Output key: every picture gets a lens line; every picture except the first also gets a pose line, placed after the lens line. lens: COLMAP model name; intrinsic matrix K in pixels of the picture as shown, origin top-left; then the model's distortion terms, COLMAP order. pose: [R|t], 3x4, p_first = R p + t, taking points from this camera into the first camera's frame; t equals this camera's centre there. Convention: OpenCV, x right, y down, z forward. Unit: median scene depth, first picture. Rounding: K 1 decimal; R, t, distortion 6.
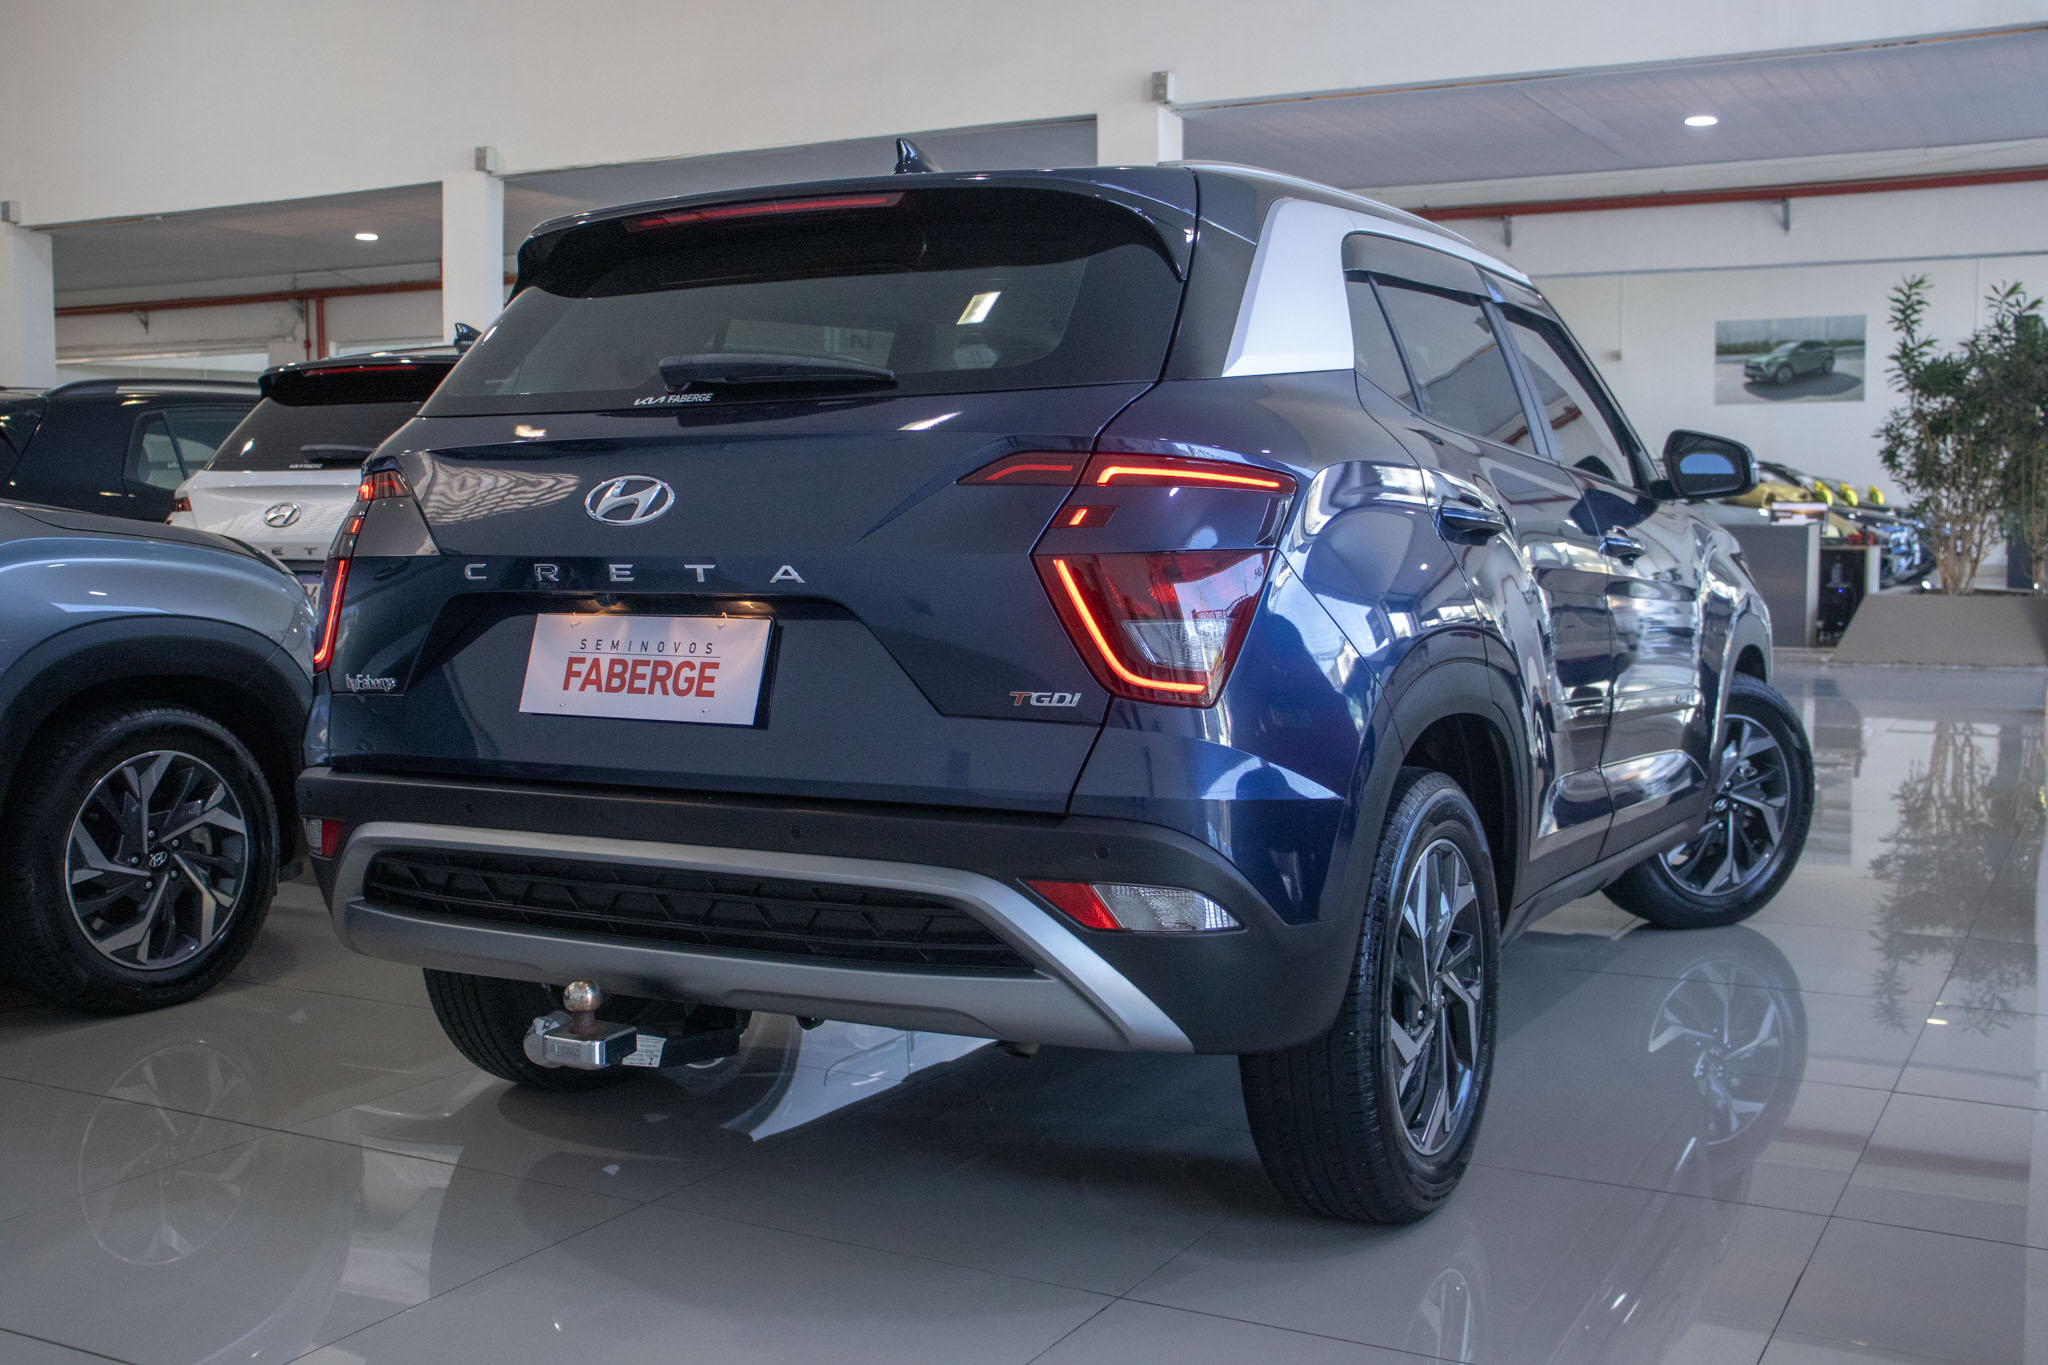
lens RADIAL K [[2120.4, 0, 1024.0], [0, 2120.4, 682.5], [0, 0, 1]] dist [-0.067426, 0.000903]
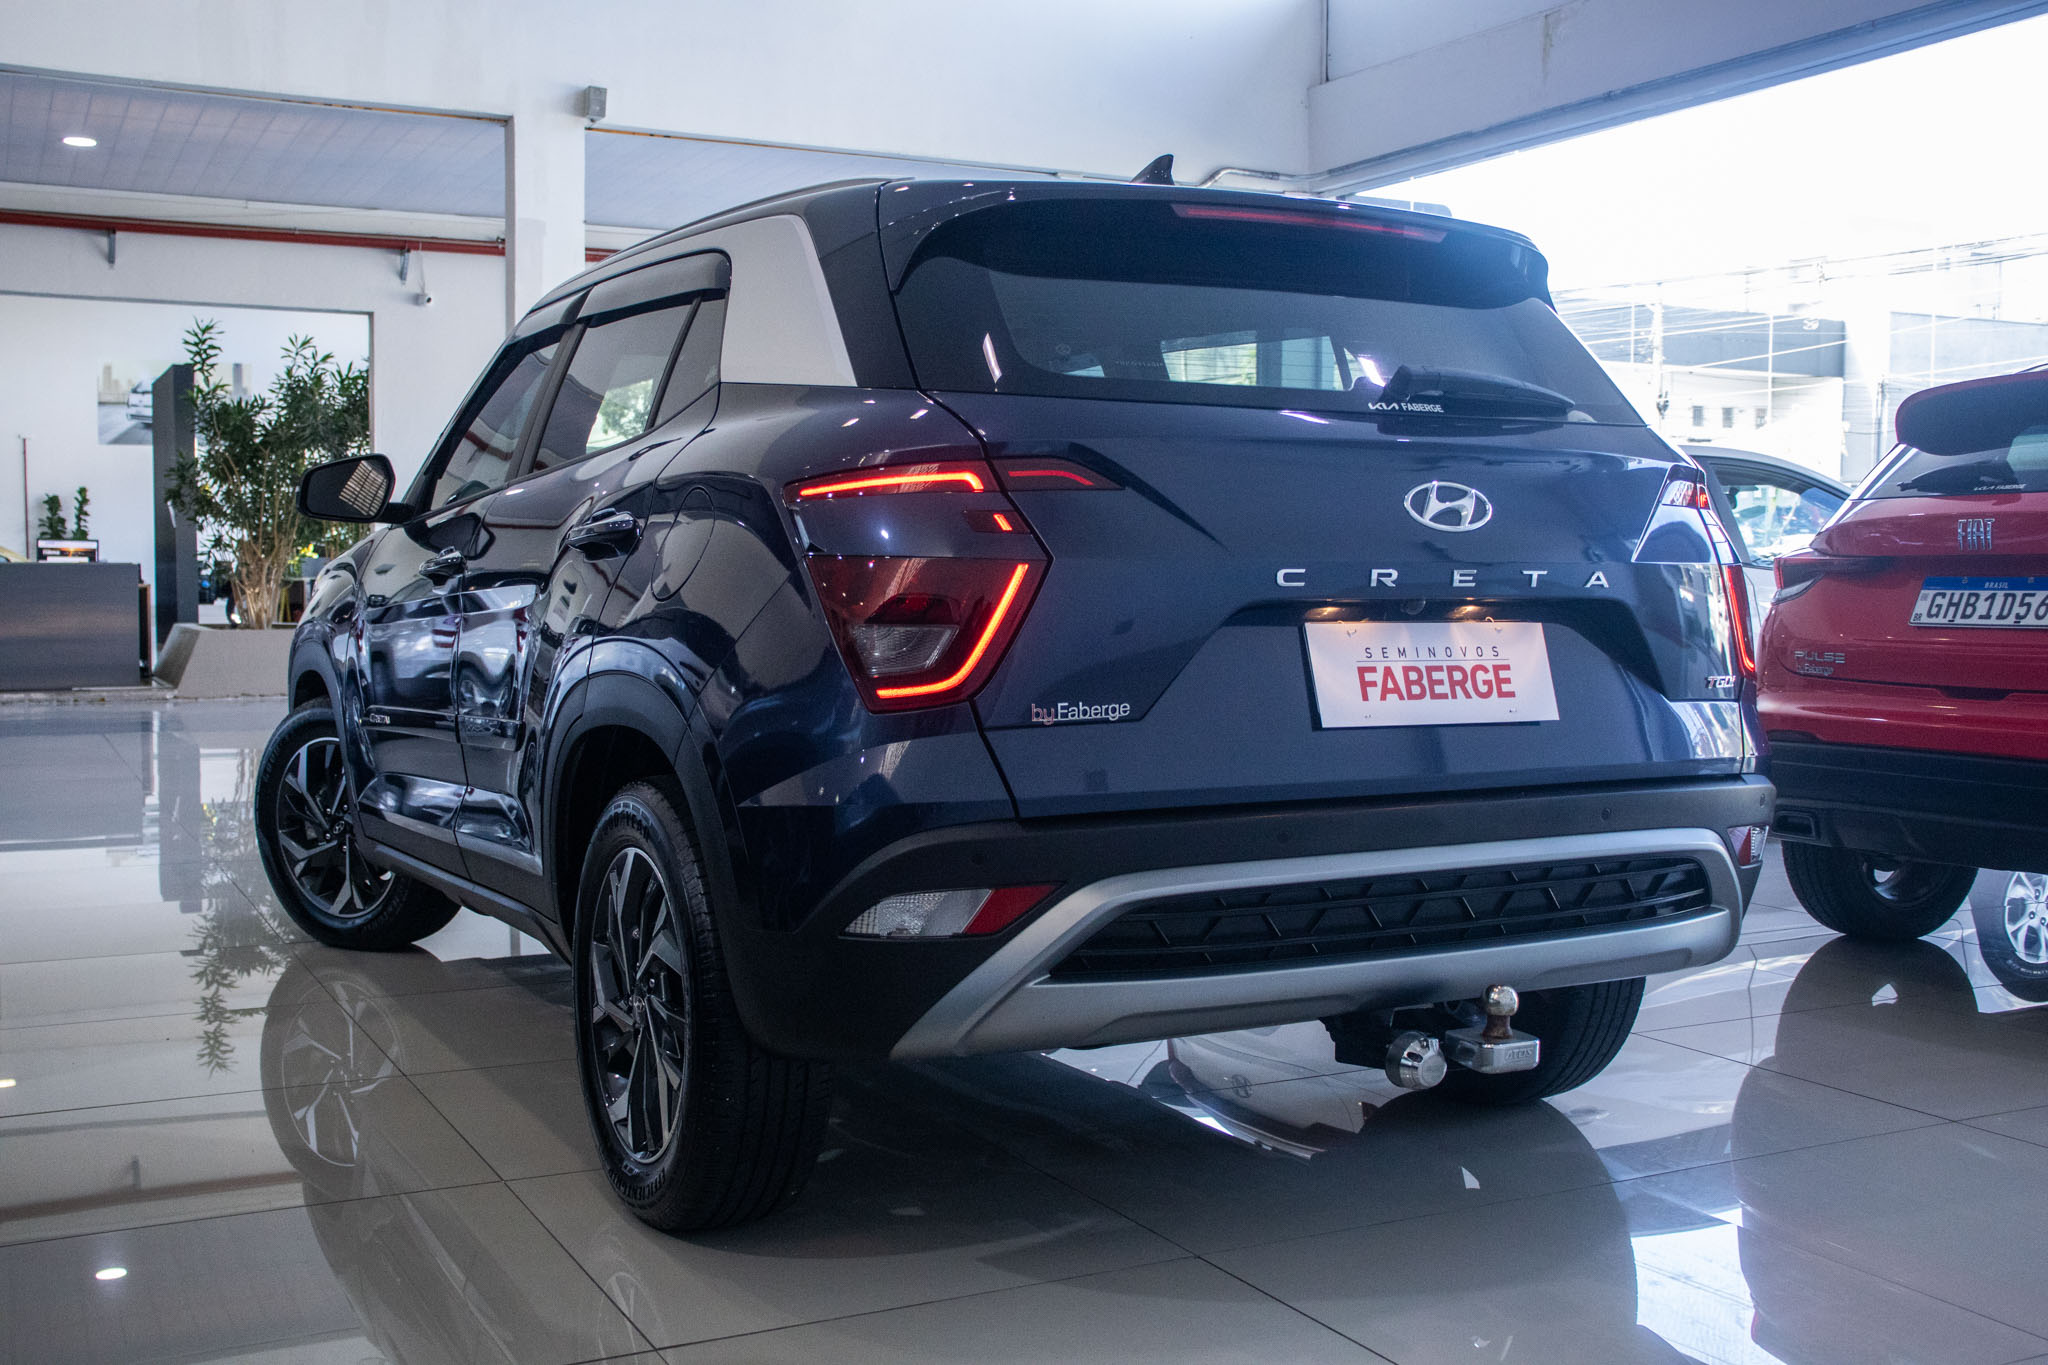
lens RADIAL K [[2080.9, 0, 1024.0], [0, 2080.9, 682.5], [0, 0, 1]] dist [-0.066973, 0.009417]
pose [[0.547291, -0.036260, 0.836157, -1.111364], [0.053285, 0.998544, 0.008426, -0.021440], [-0.835244, 0.039943, 0.548426, 0.625365]]
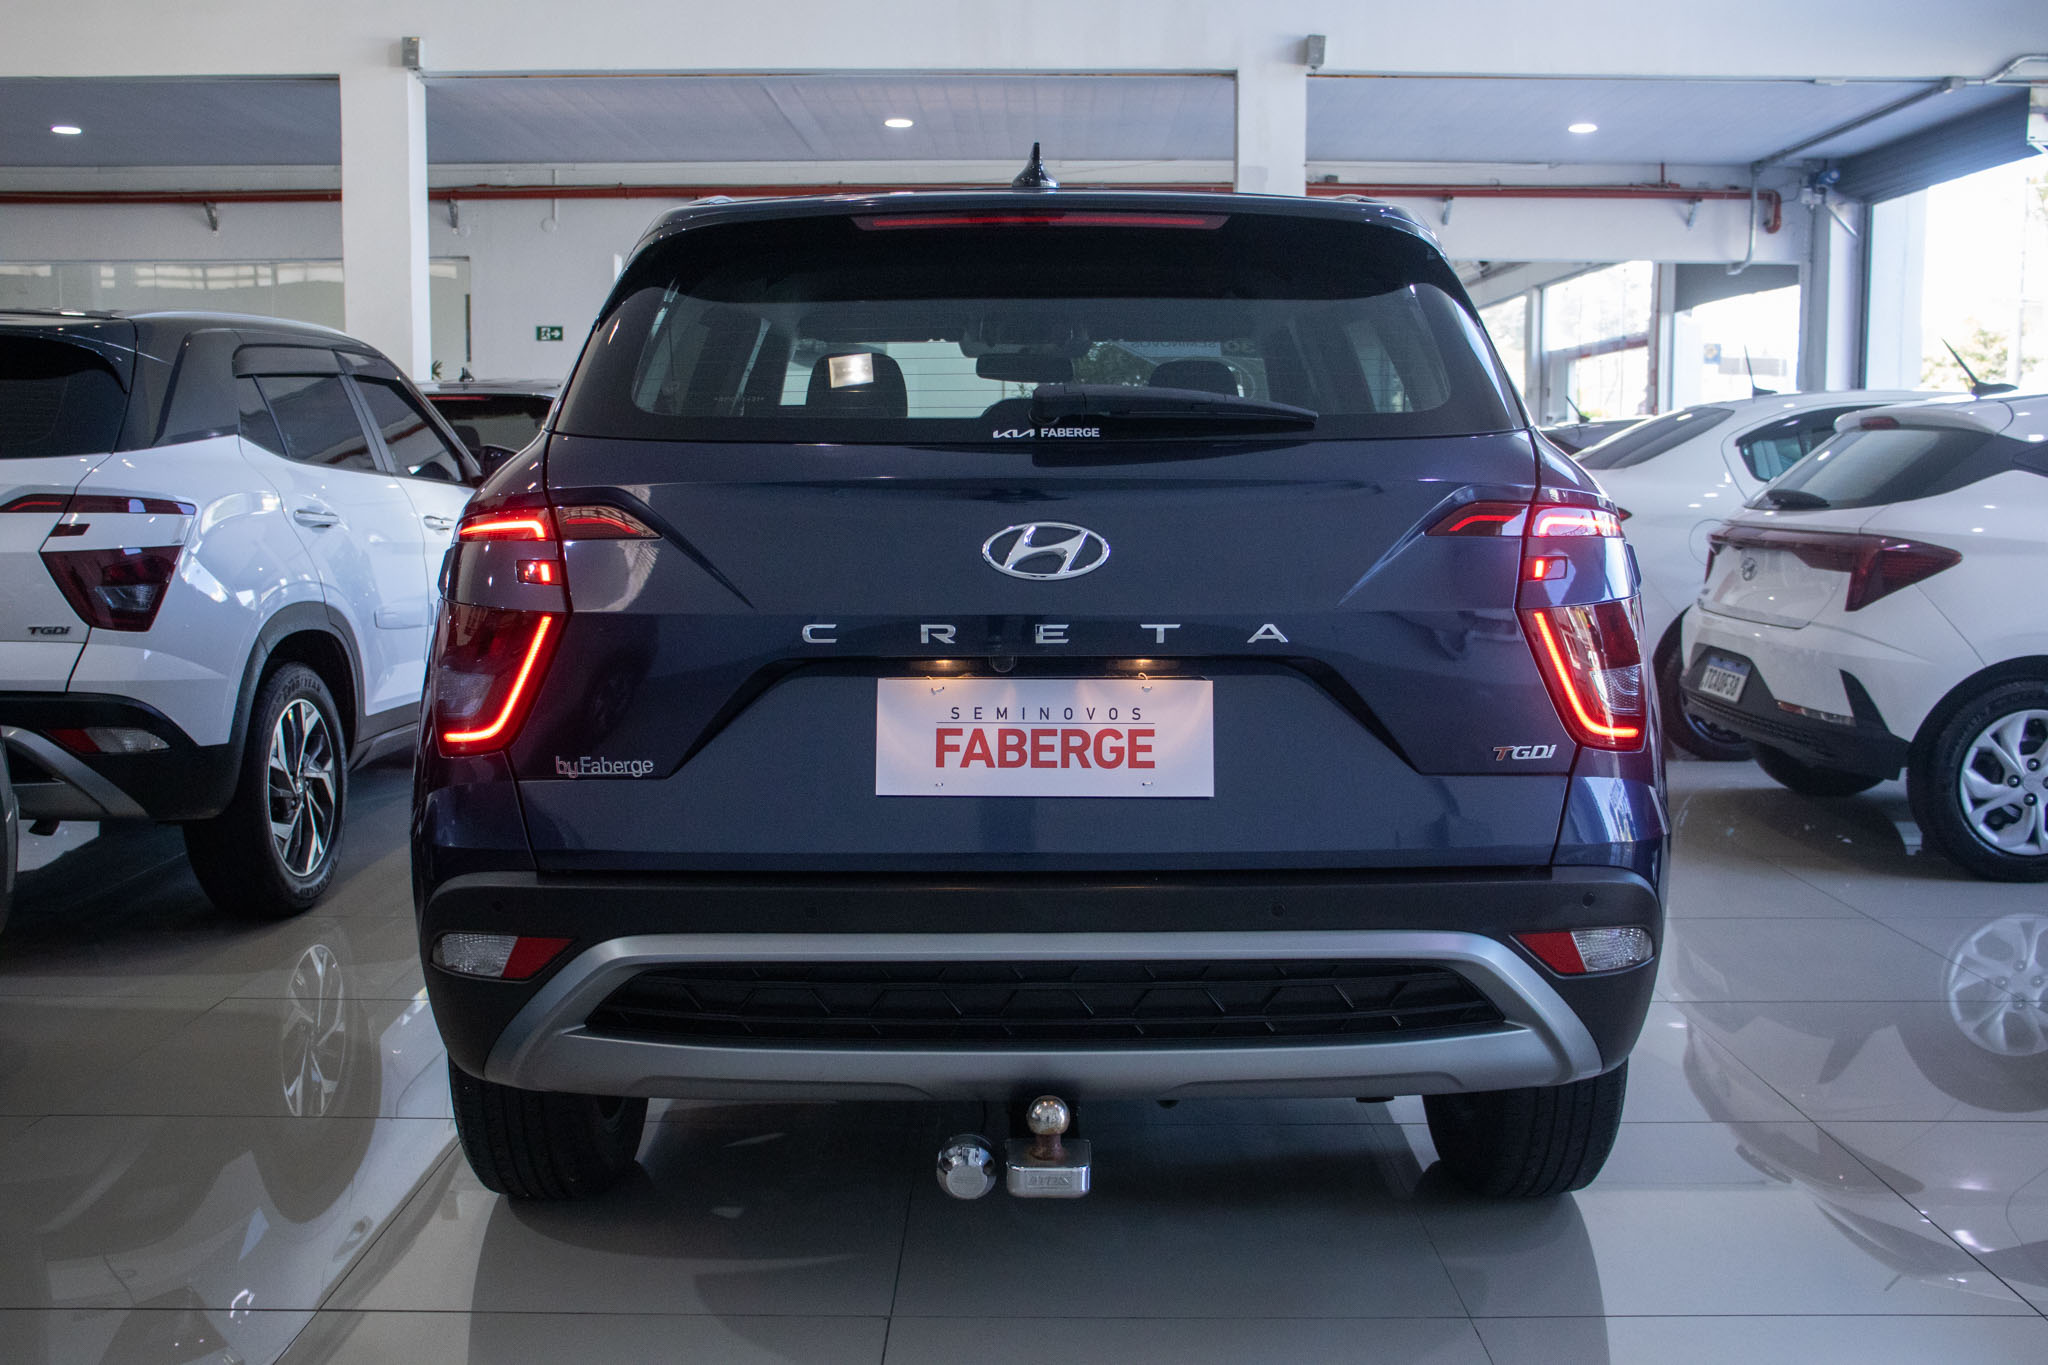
lens RADIAL K [[1951.4, 0, 1024.0], [0, 1951.4, 682.5], [0, 0, 1]] dist [-0.109375, -0.001202]
pose [[0.877676, -0.048163, 0.476827, -0.578279], [0.031517, 0.998584, 0.042853, -0.065639], [-0.478216, -0.022583, 0.877952, 0.287835]]
